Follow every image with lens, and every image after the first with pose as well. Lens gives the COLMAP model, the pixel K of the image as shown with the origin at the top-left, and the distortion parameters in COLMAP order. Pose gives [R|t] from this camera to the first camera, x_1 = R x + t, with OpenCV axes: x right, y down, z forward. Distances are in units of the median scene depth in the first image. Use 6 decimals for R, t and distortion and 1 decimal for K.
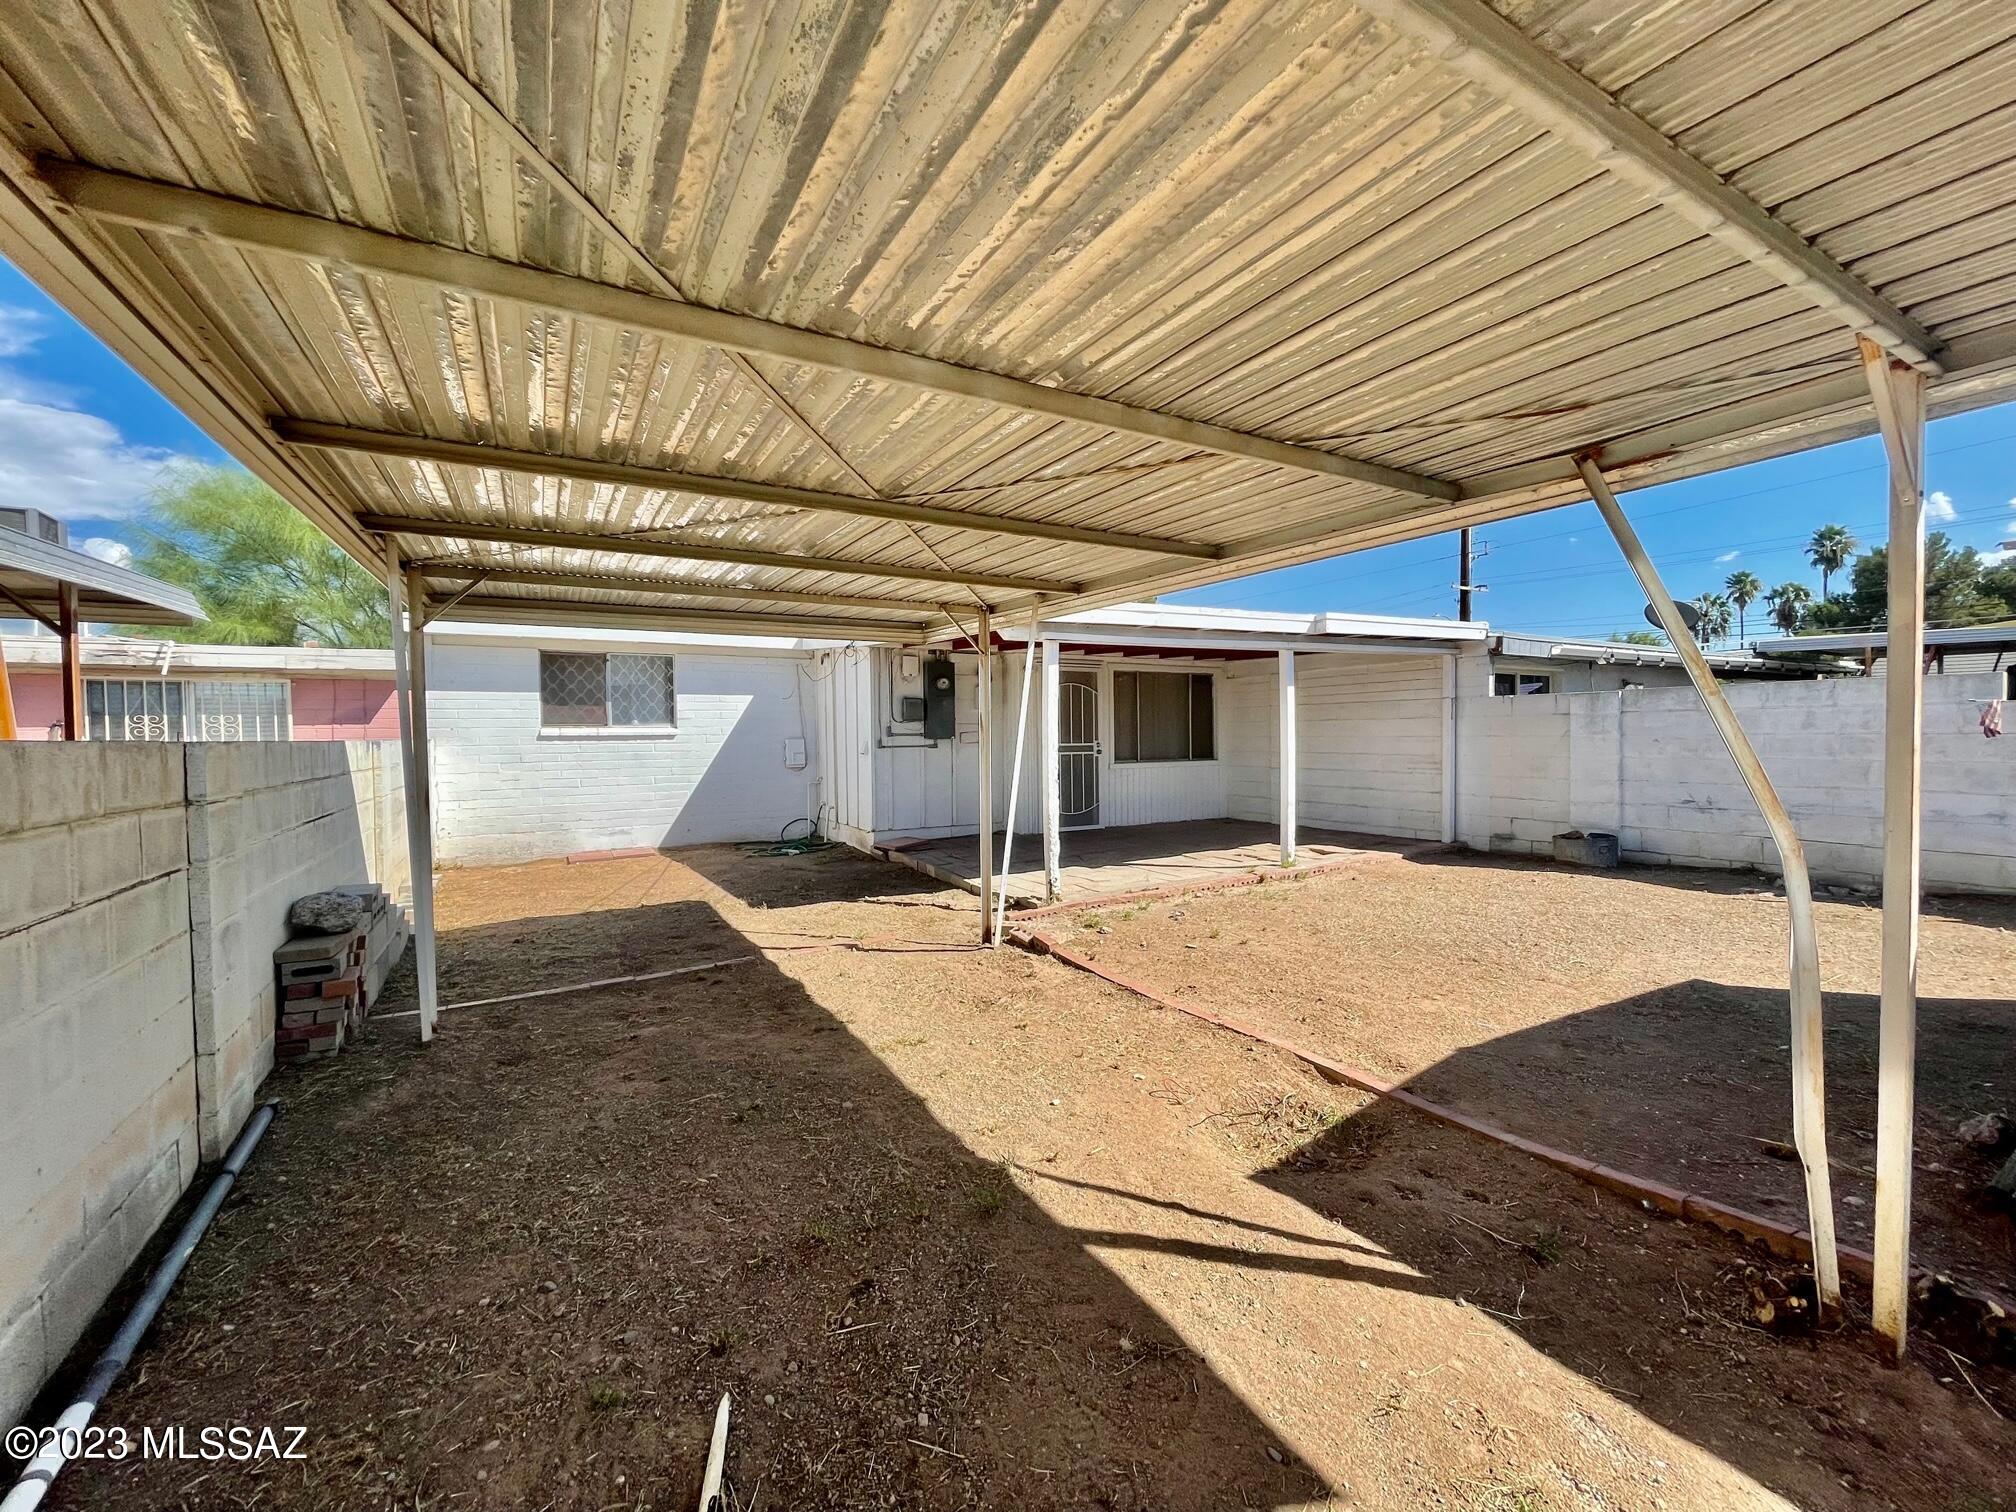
lens RADIAL K [[811.7, 0, 1002.1], [0, 811.7, 754.0], [0, 0, 1]] dist [-0.001098, -0.000408]
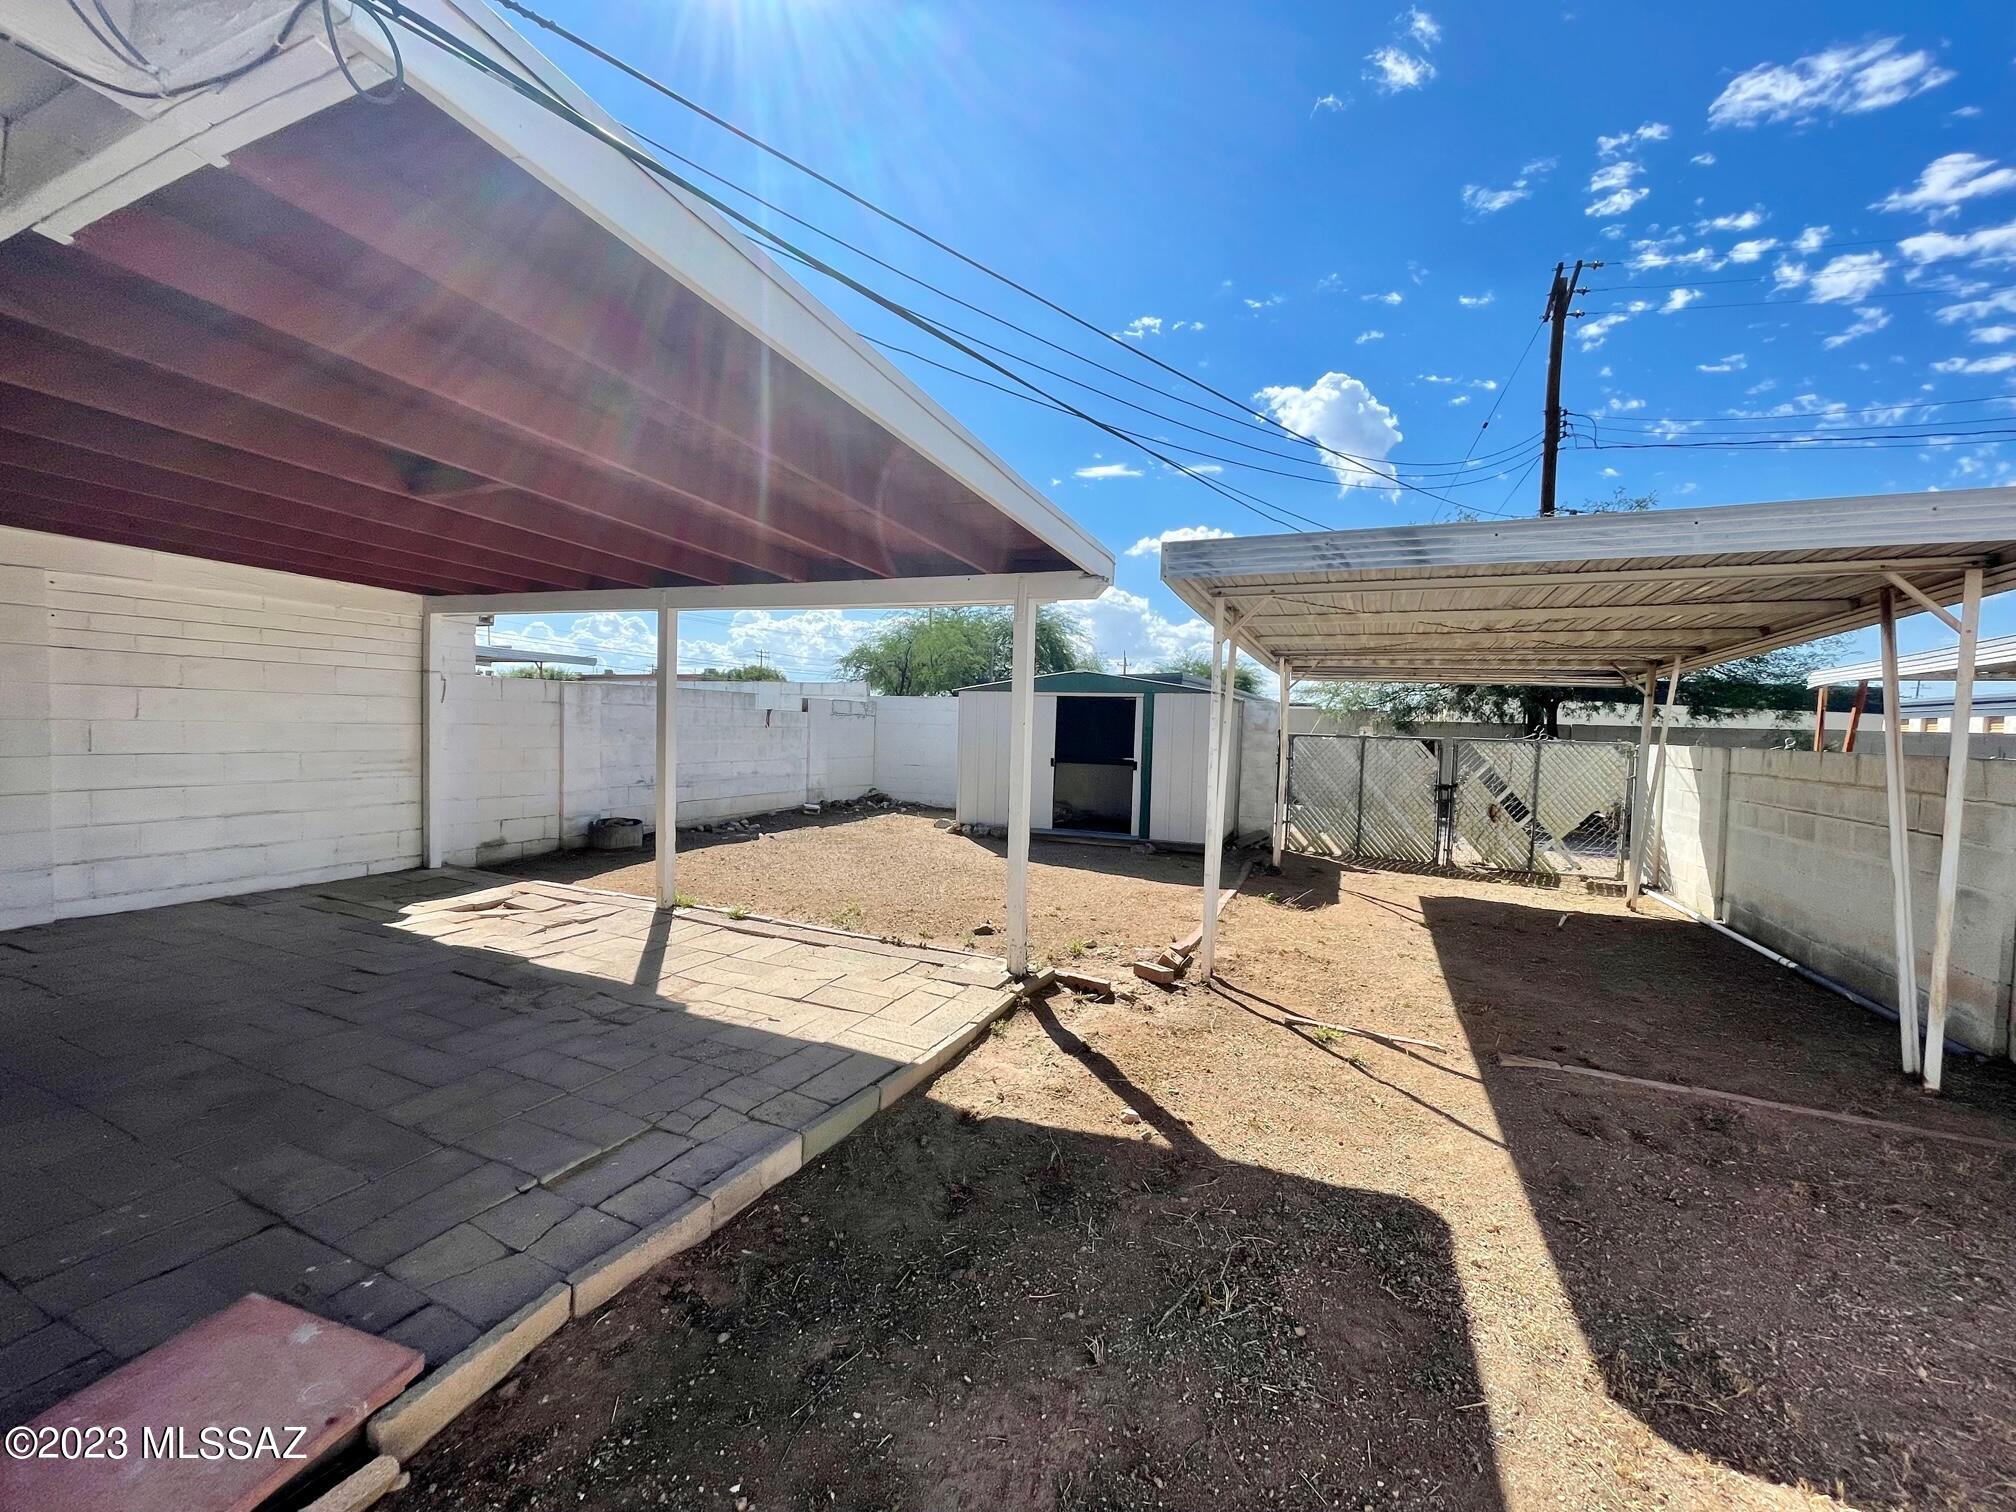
lens RADIAL K [[803.1, 0, 1013.5], [0, 803.1, 752.2], [0, 0, 1]] dist [-0.020282, -0.000087]
pose [[-0.601666, -0.033337, 0.798052, -0.303577], [-0.002942, 0.999214, 0.039522, -0.022962], [-0.798742, 0.021431, -0.601291, 0.899306]]
